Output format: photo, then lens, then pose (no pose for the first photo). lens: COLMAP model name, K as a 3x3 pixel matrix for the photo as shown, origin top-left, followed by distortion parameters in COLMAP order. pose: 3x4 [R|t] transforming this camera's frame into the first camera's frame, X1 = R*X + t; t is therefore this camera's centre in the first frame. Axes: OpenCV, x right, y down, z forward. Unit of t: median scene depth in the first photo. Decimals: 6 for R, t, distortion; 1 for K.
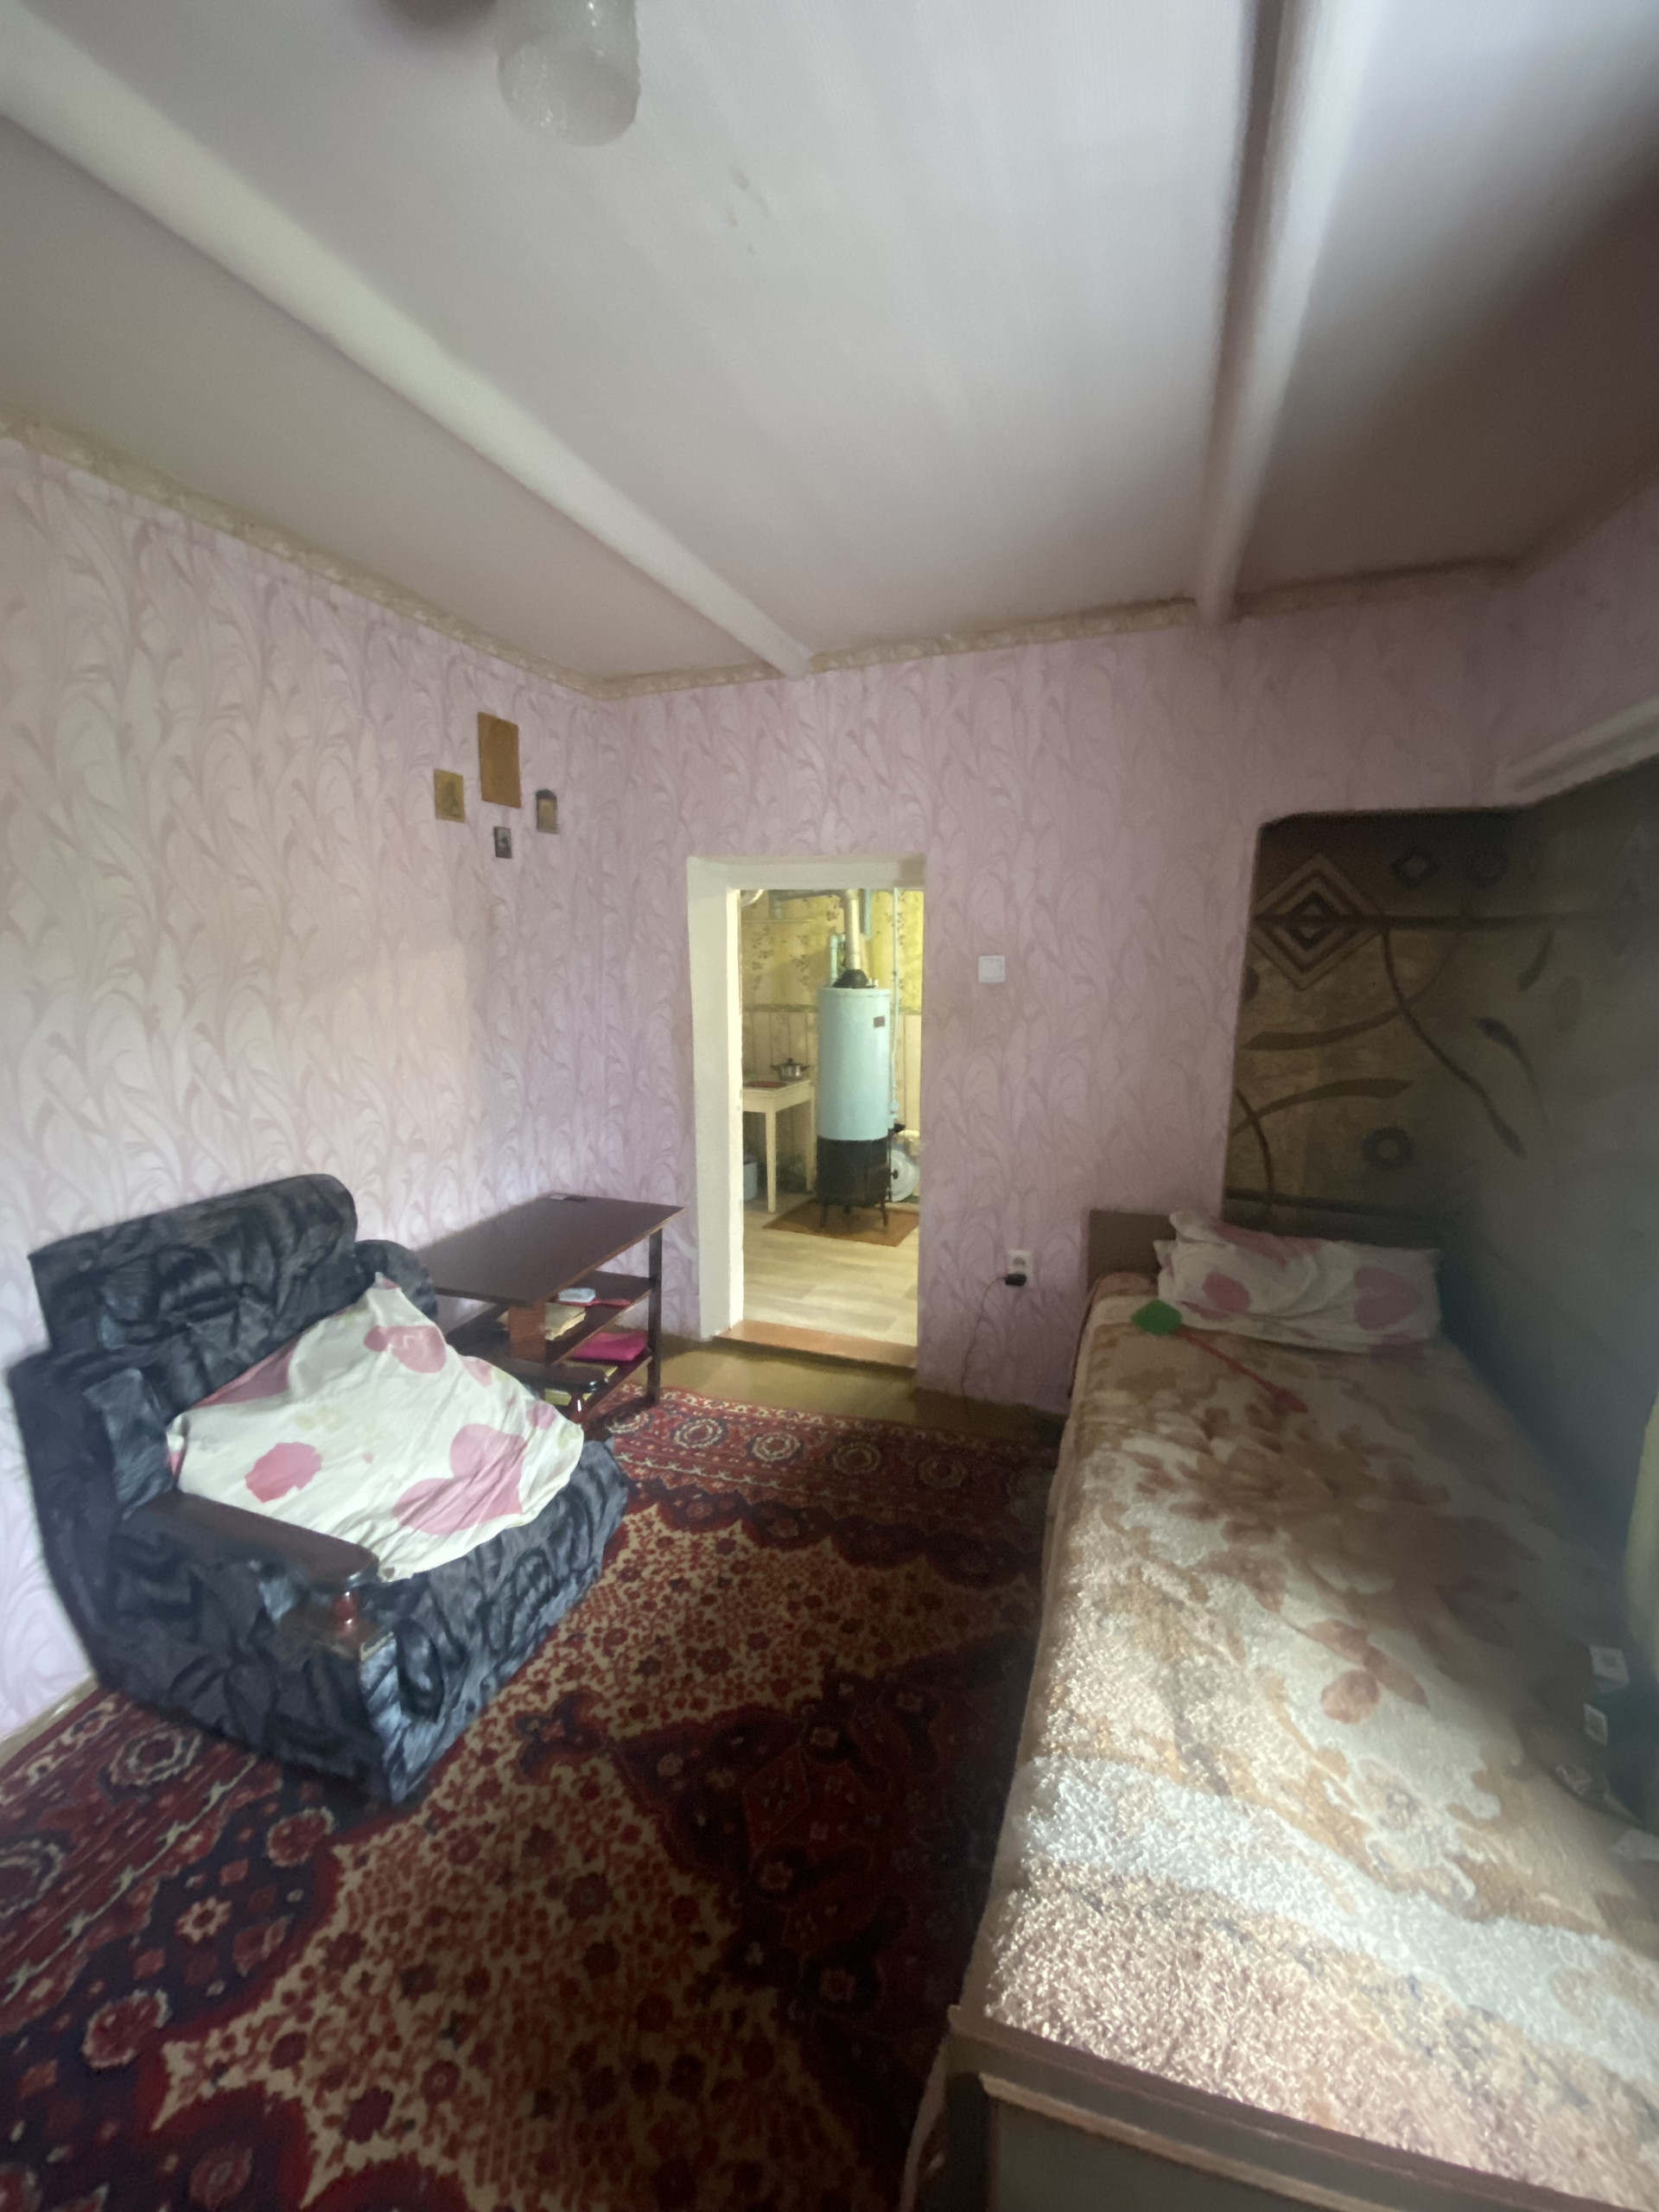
lens RADIAL K [[901.0, 0, 834.7], [0, 901.0, 1098.7], [0, 0, 1]] dist [0.020770, -0.020012]
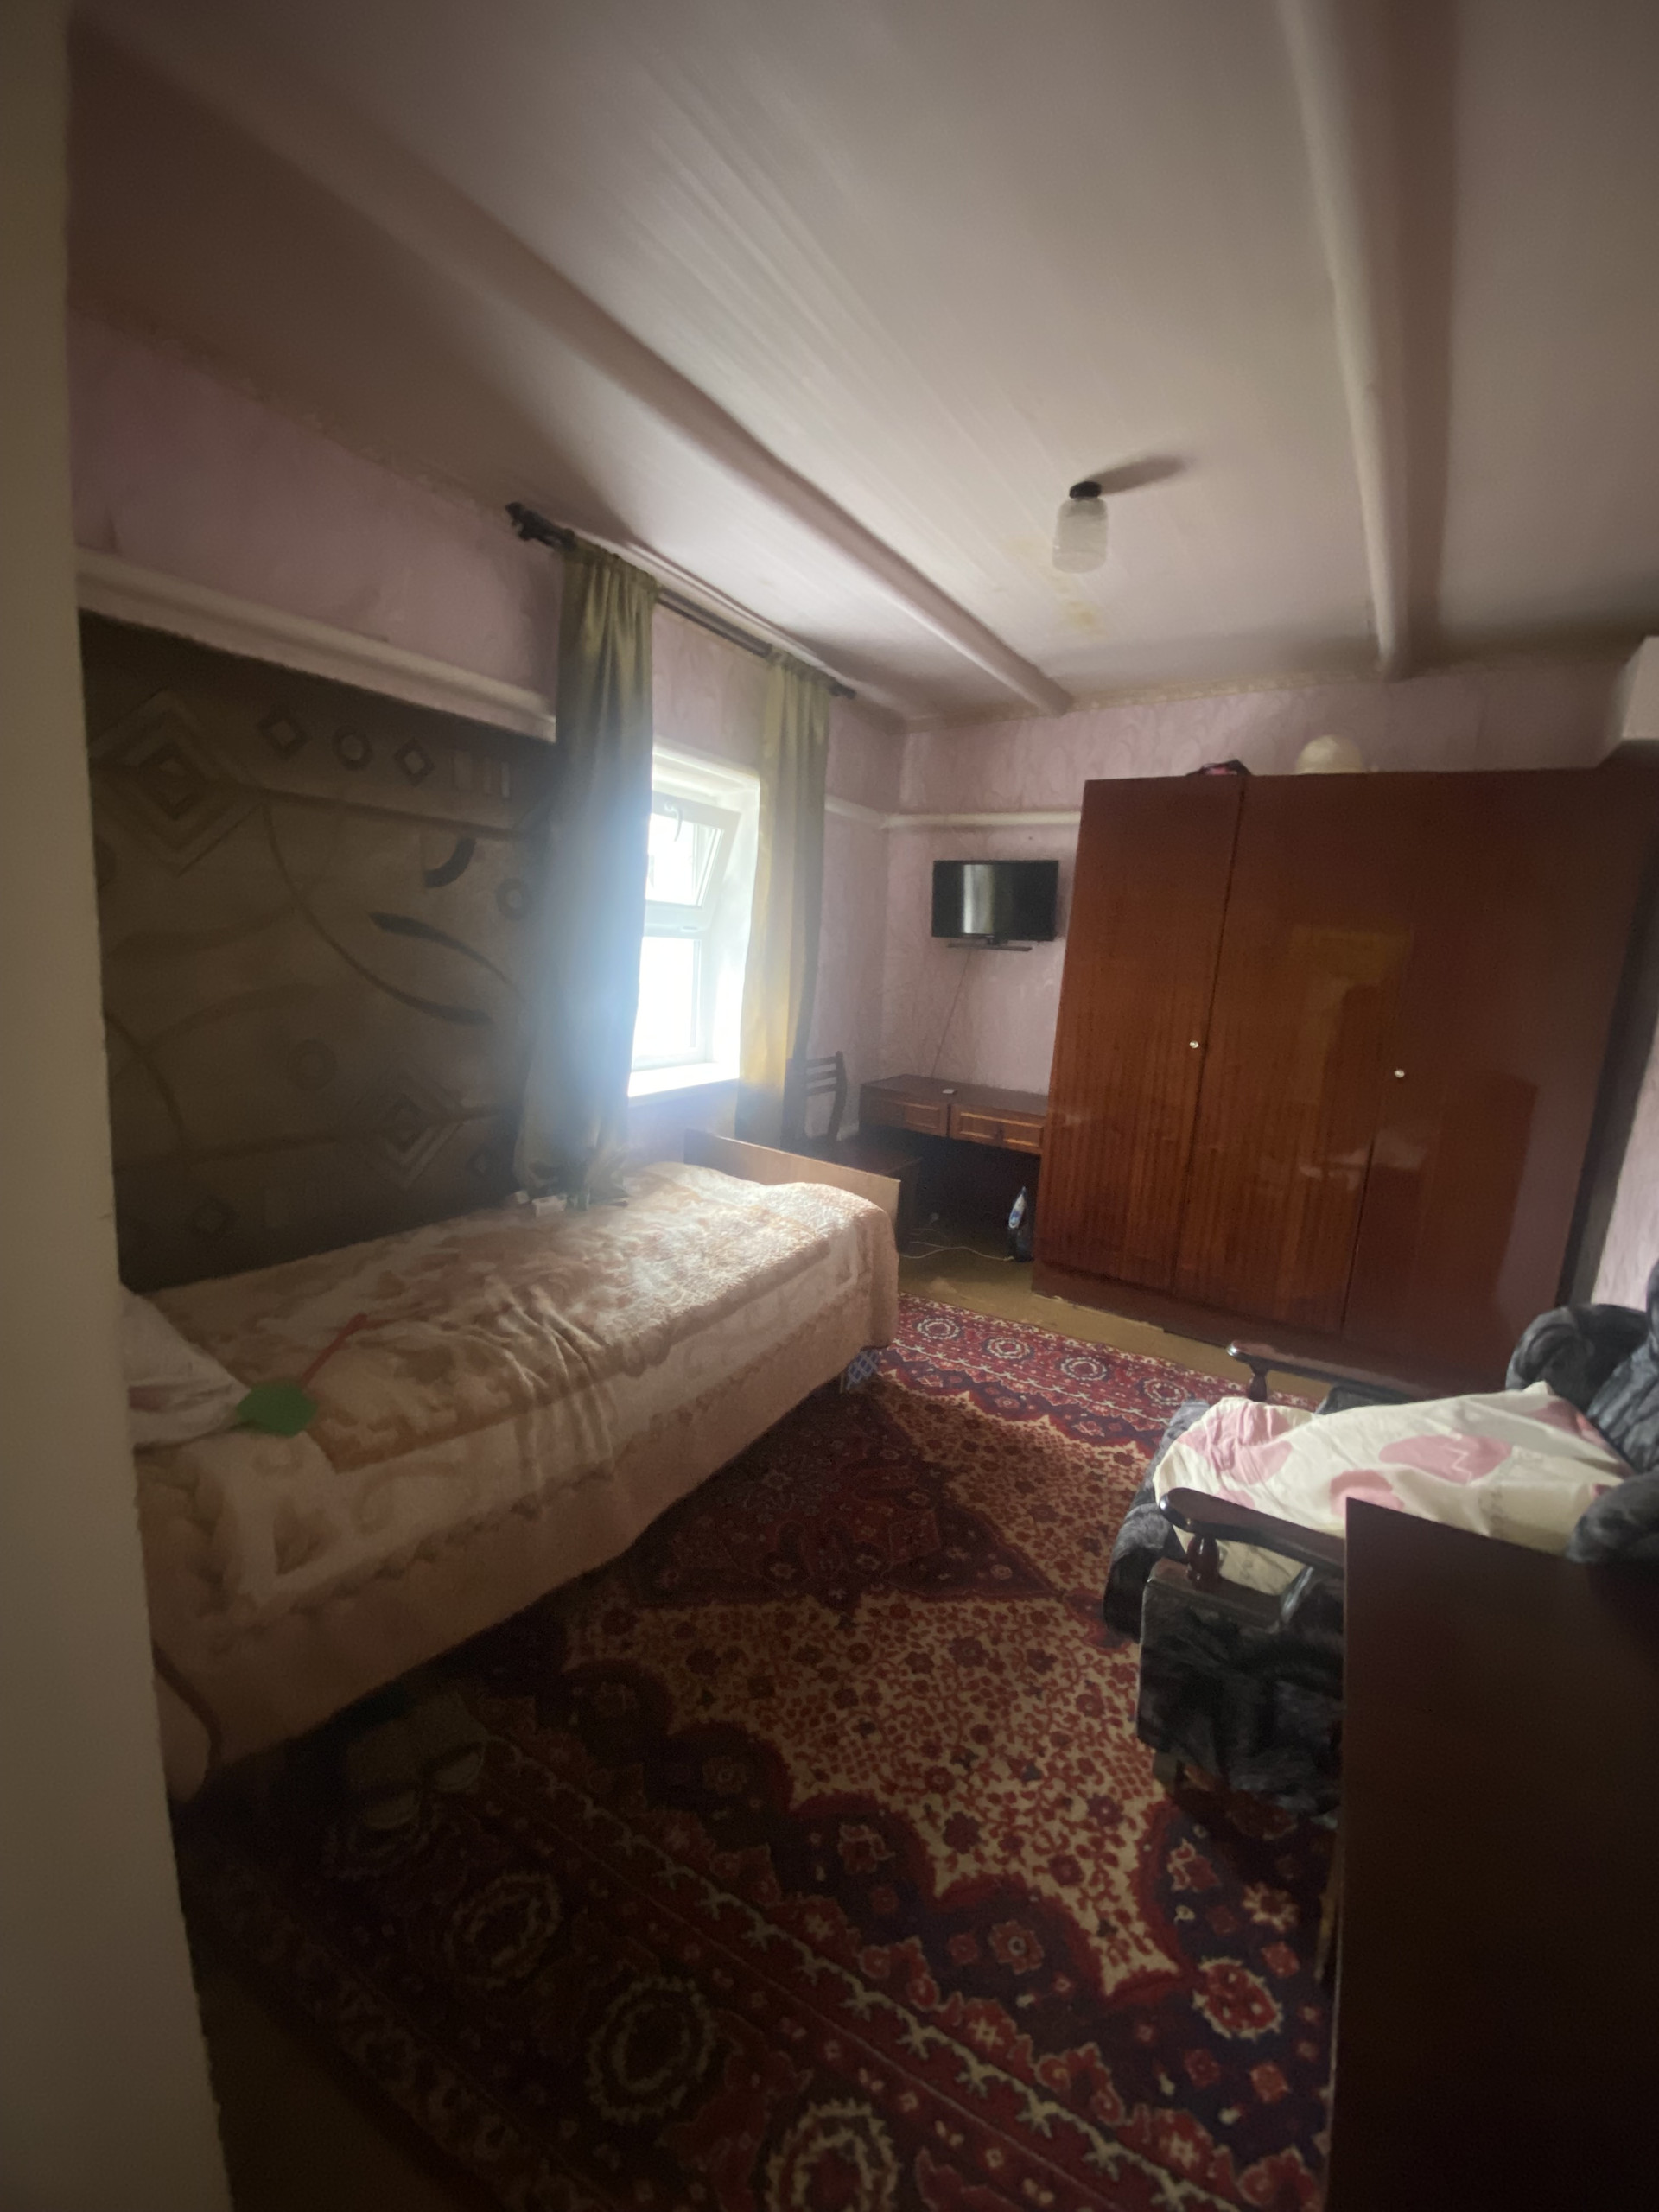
lens RADIAL K [[901.0, 0, 834.7], [0, 901.0, 1098.7], [0, 0, 1]] dist [0.020770, -0.020012]
pose [[-0.971489, -0.109323, 0.210376, -0.123991], [-0.032108, 0.939835, 0.340116, -0.192724], [-0.234901, 0.323665, -0.916549, 1.578550]]
